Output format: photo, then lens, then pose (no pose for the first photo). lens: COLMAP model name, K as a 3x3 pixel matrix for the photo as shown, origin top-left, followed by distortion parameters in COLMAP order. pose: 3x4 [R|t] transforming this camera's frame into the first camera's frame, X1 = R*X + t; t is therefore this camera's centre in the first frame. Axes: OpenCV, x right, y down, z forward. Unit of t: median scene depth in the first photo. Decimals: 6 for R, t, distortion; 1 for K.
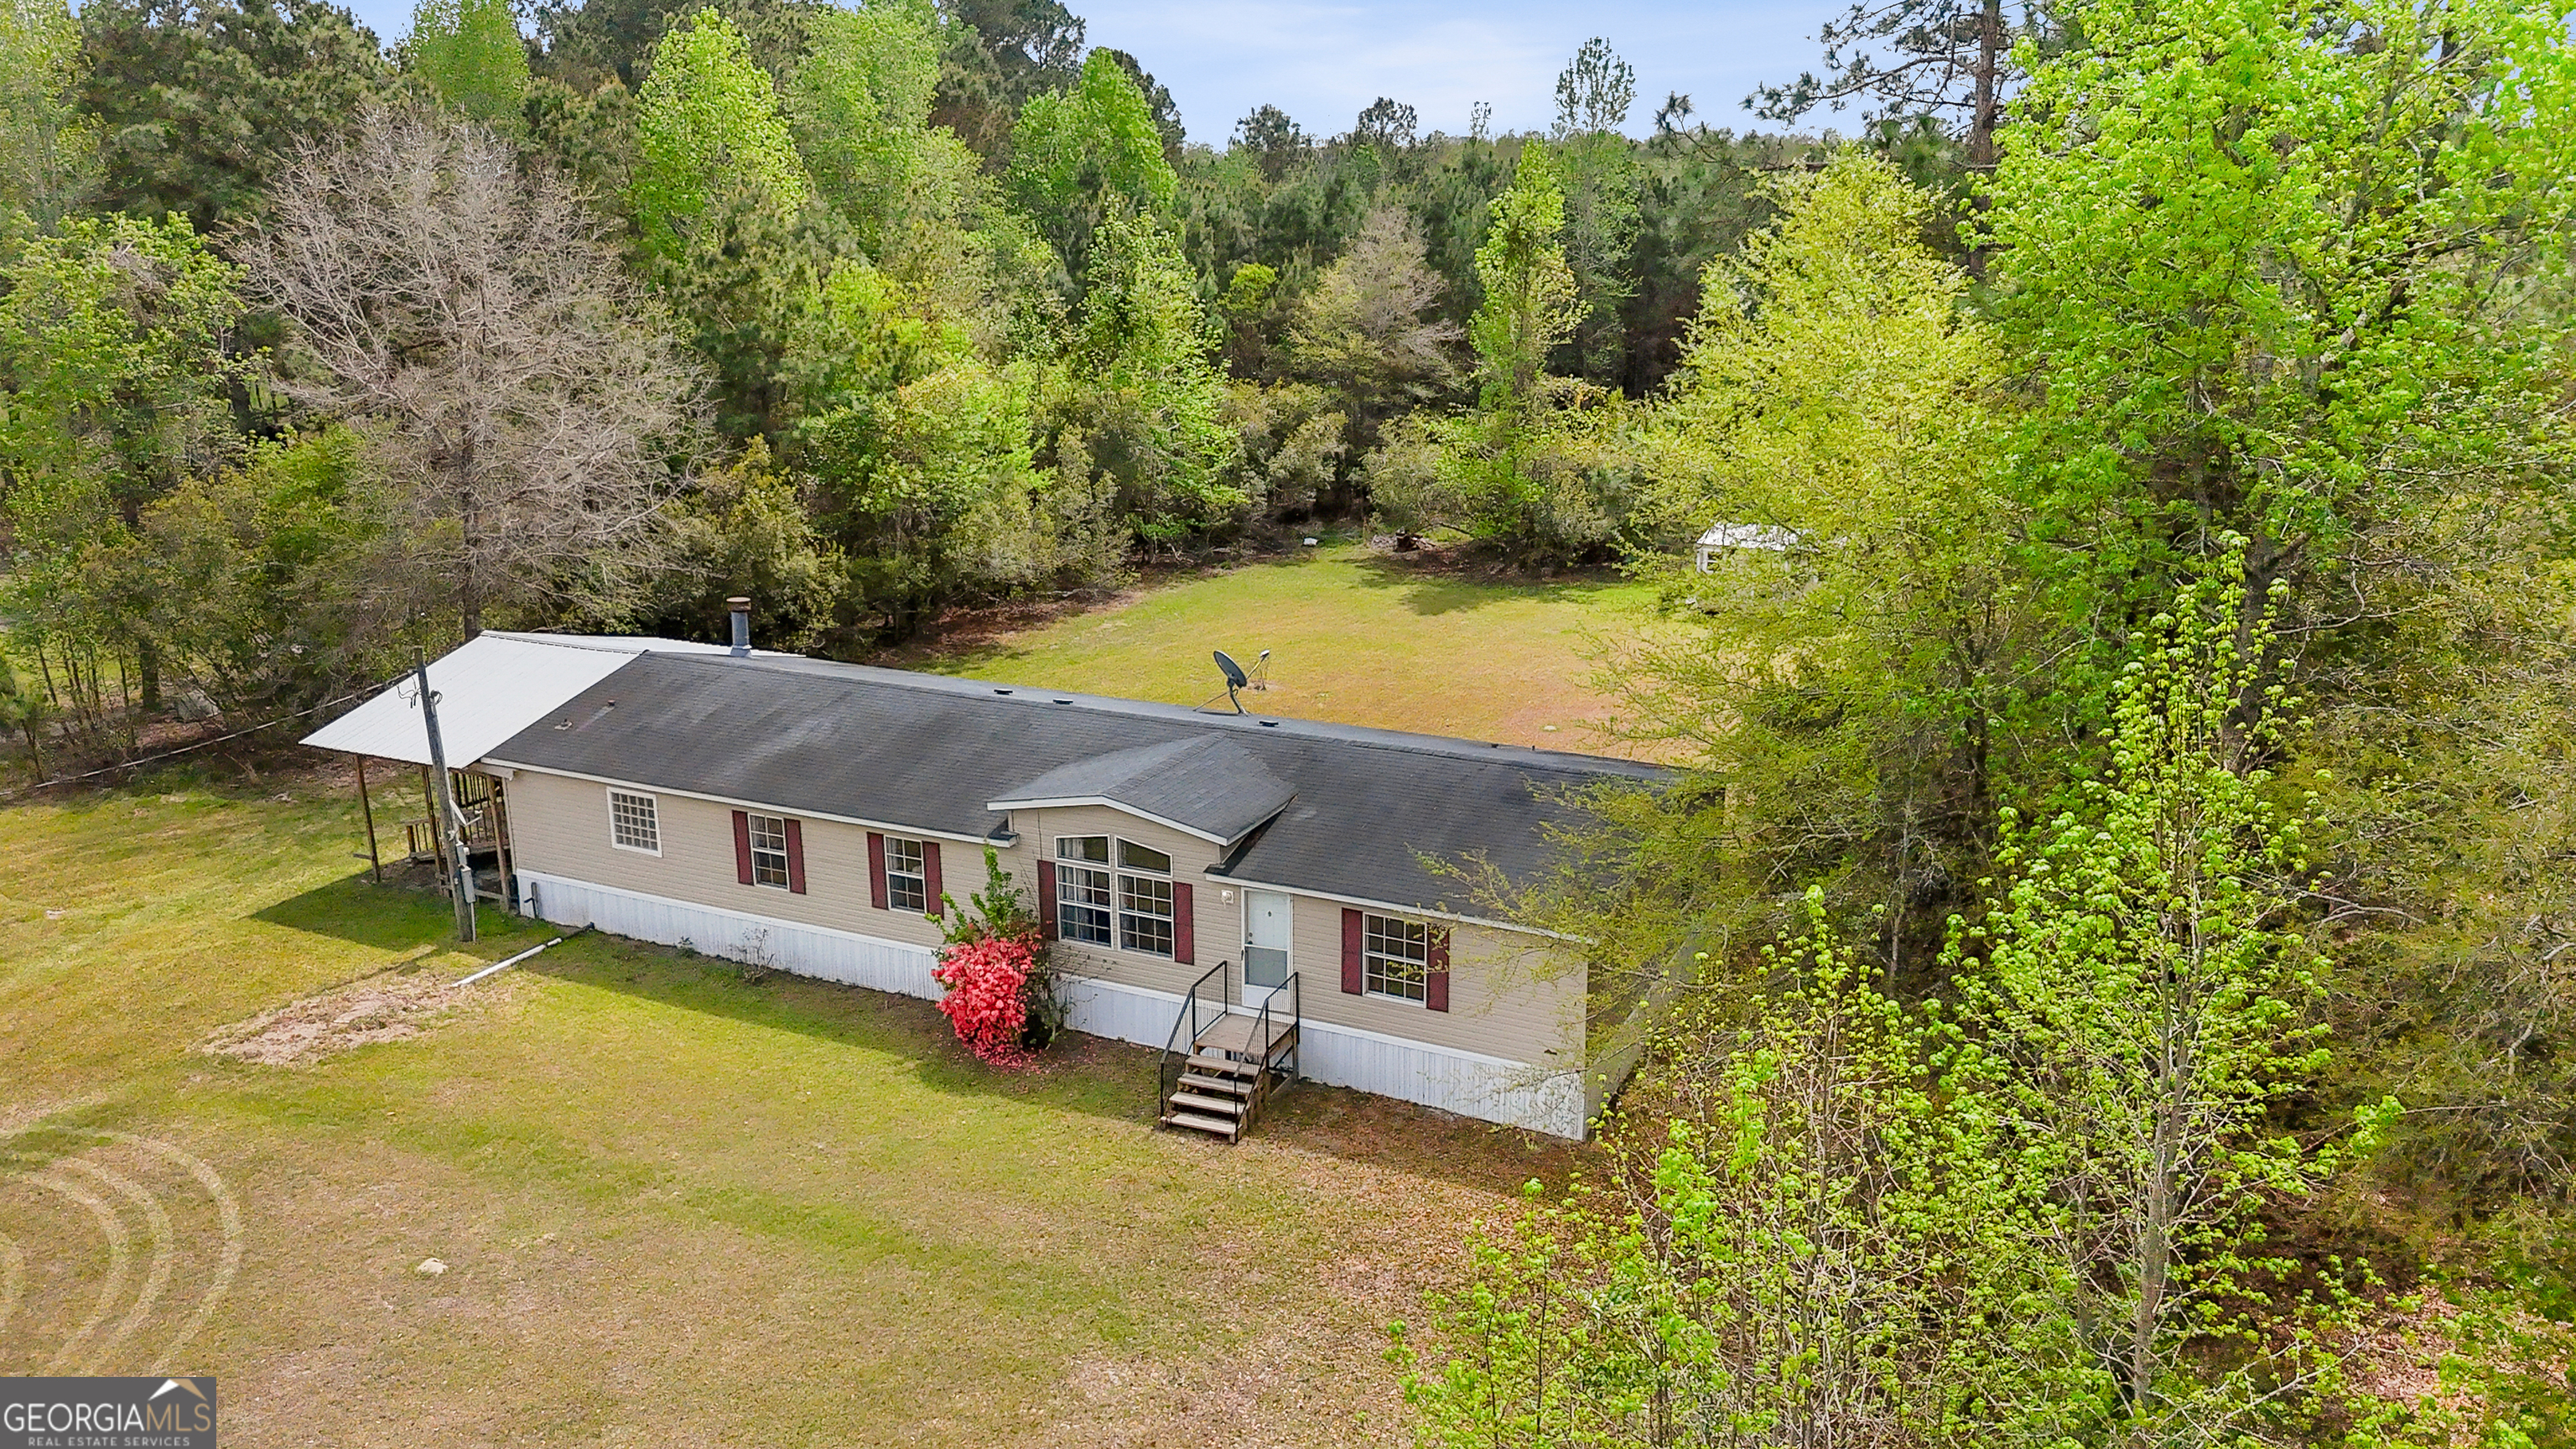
lens RADIAL K [[1900.0, 0, 1285.6], [0, 1900.0, 745.3], [0, 0, 1]] dist [0.066932, -0.067832]
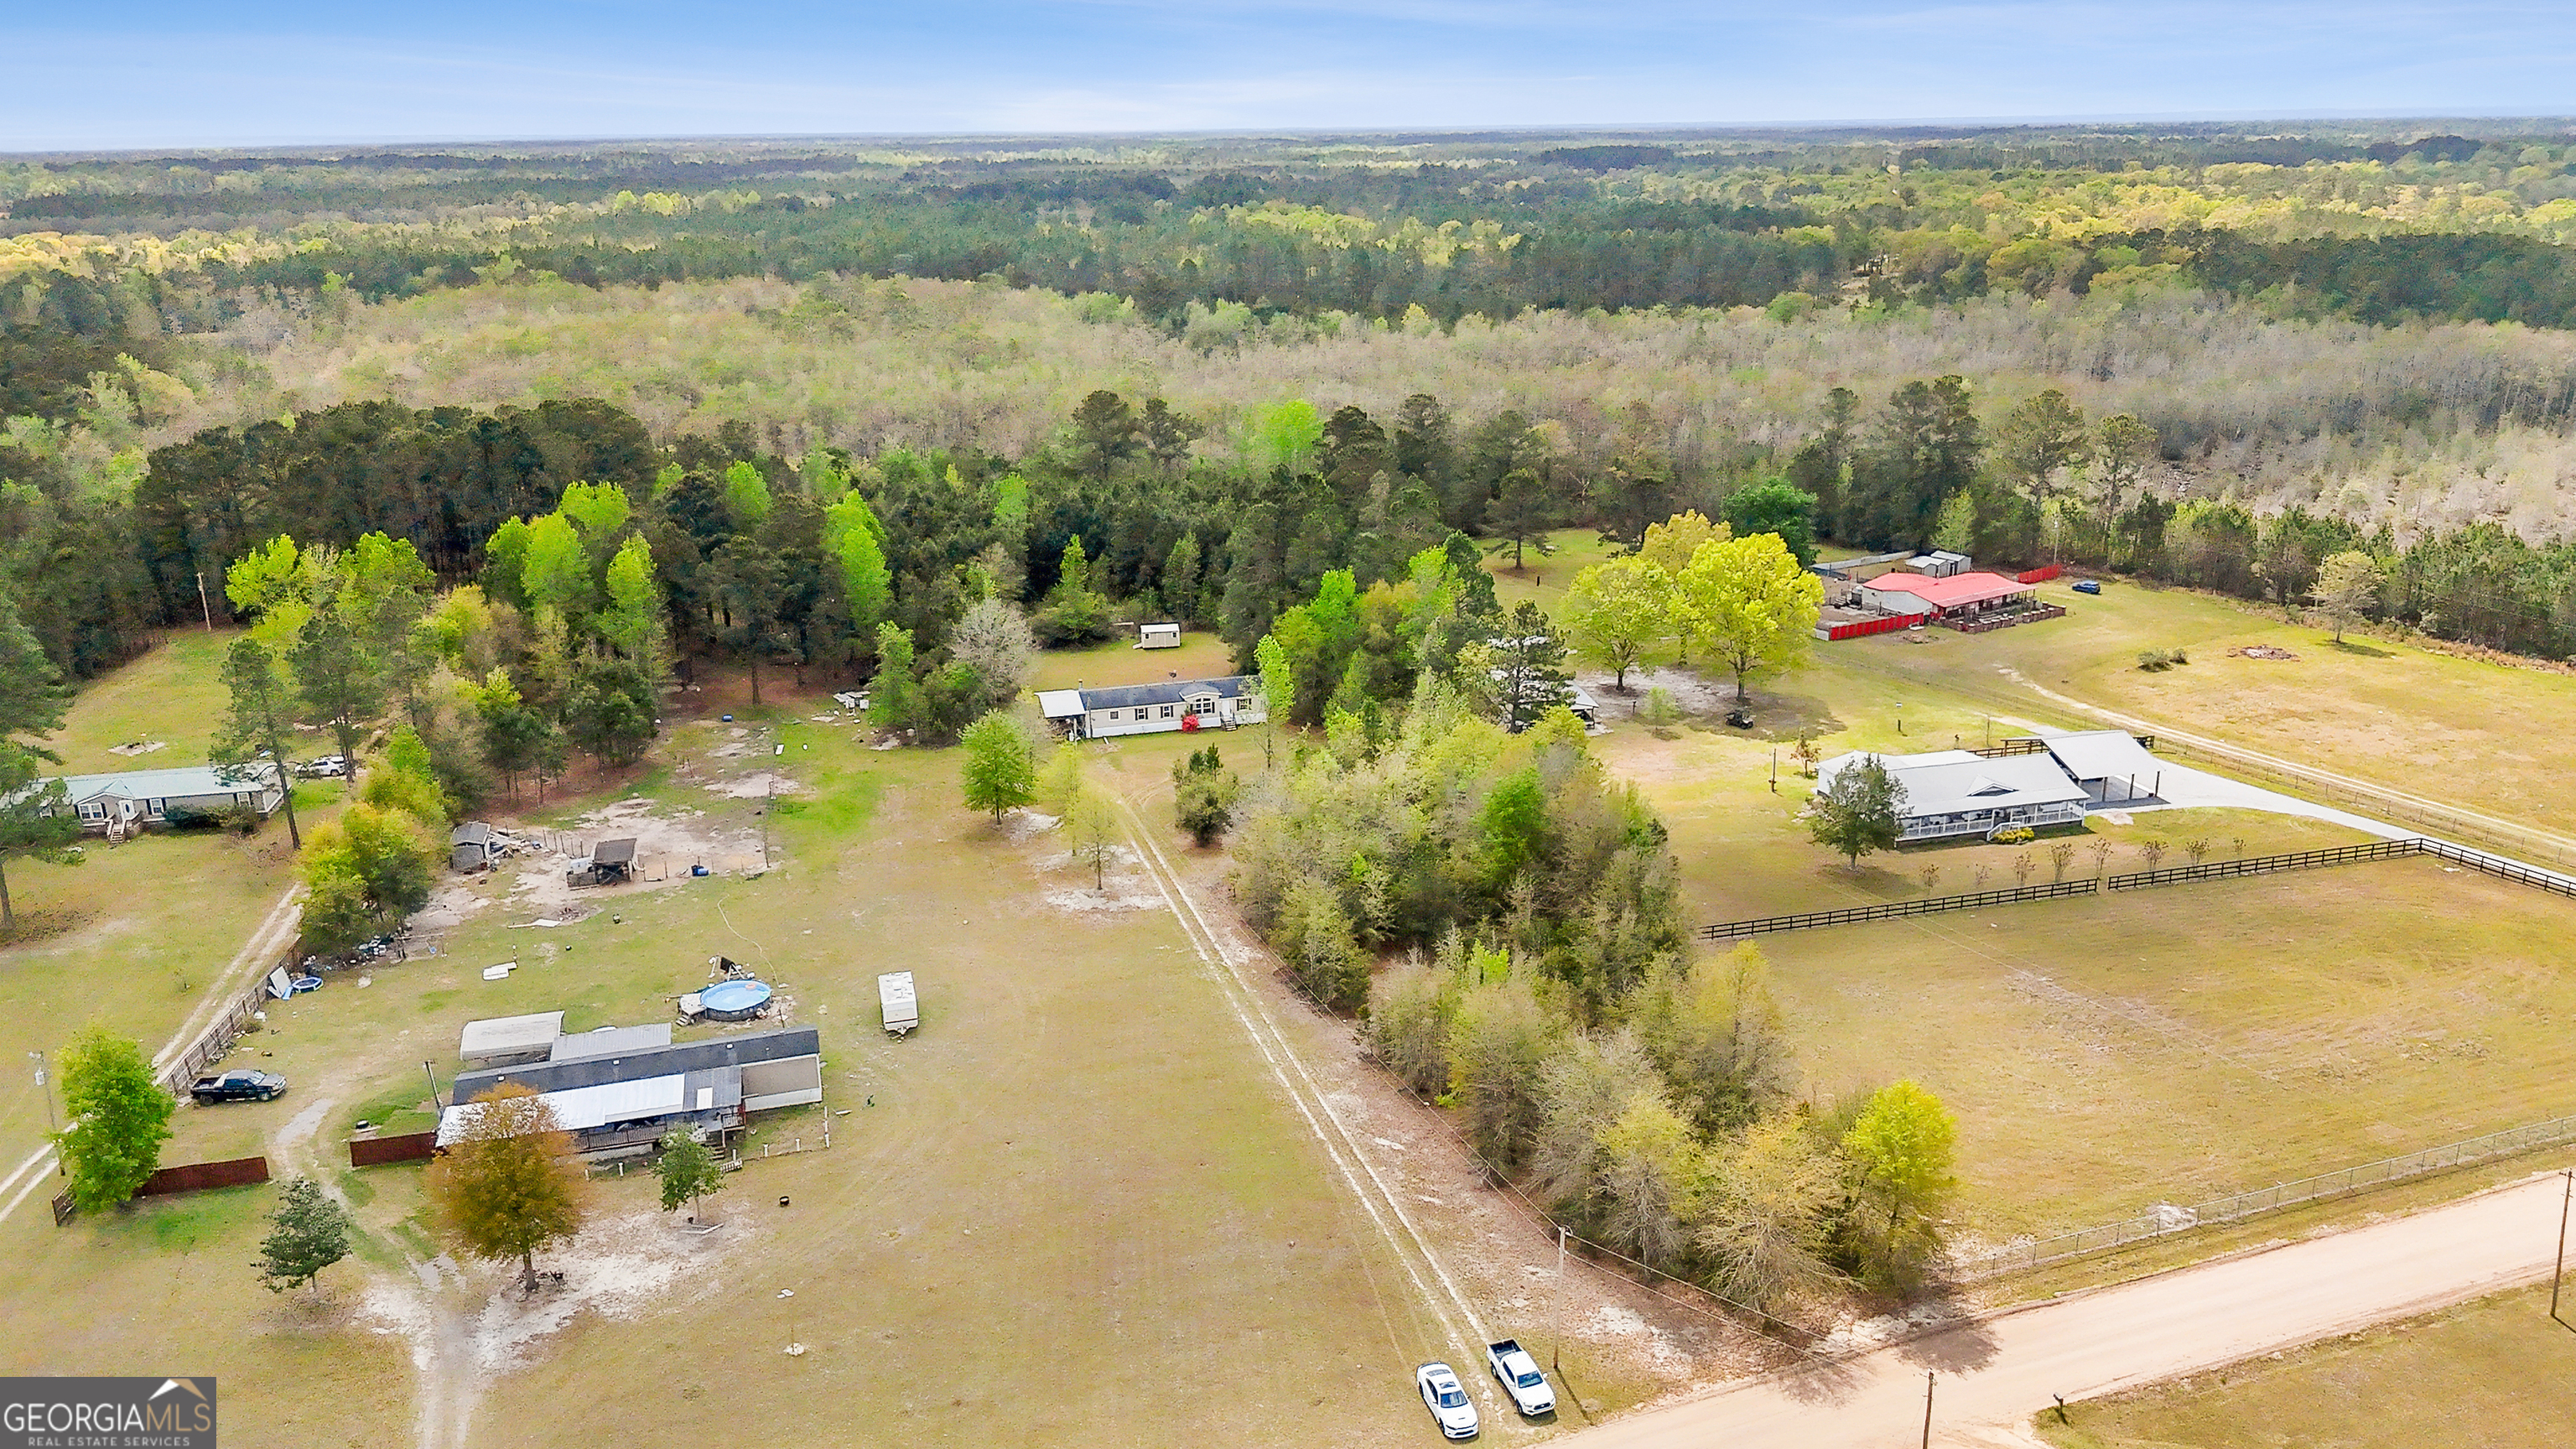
lens RADIAL K [[1900.0, 0, 1300.3], [0, 1900.0, 722.2], [0, 0, 1]] dist [0.066932, -0.067832]
pose [[0.746064, -0.197989, 0.635759, -4.237770], [0.191606, 0.978223, 0.079790, -0.348755], [-0.637711, 0.062286, 0.767753, -4.568299]]
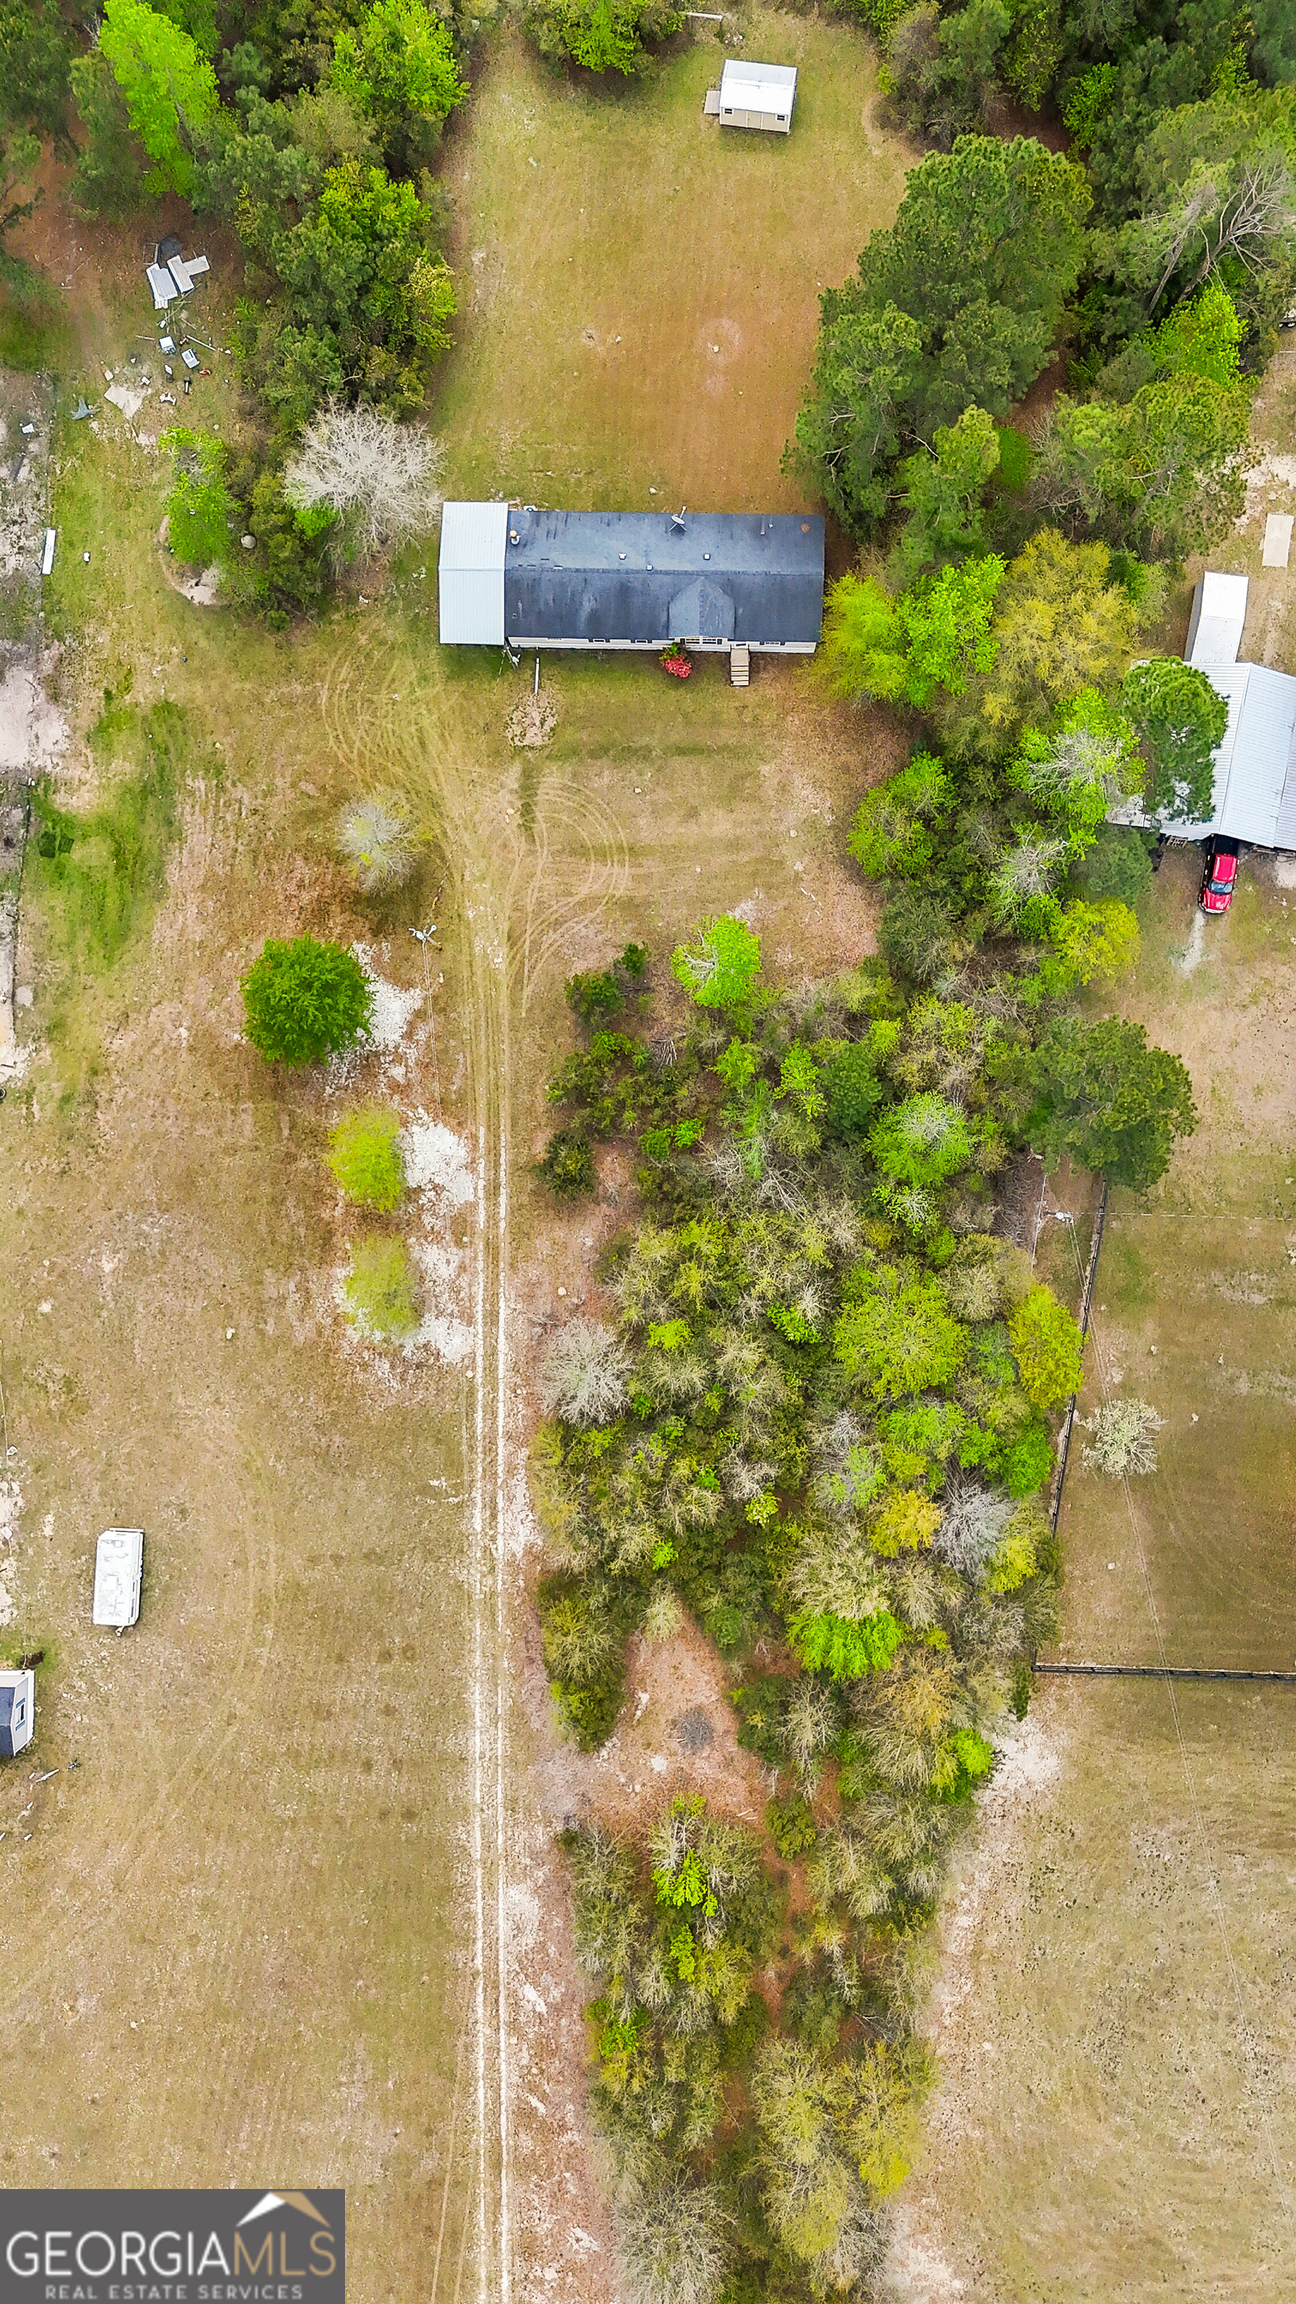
lens RADIAL K [[1699.4, 0, 650.7], [0, 1699.4, 1161.7], [0, 0, 1]] dist [0.066932, -0.067832]
pose [[0.910130, -0.413835, -0.020101, -0.589634], [0.138378, 0.257883, 0.956215, -3.252968], [-0.390532, -0.873062, 0.291973, -1.090452]]
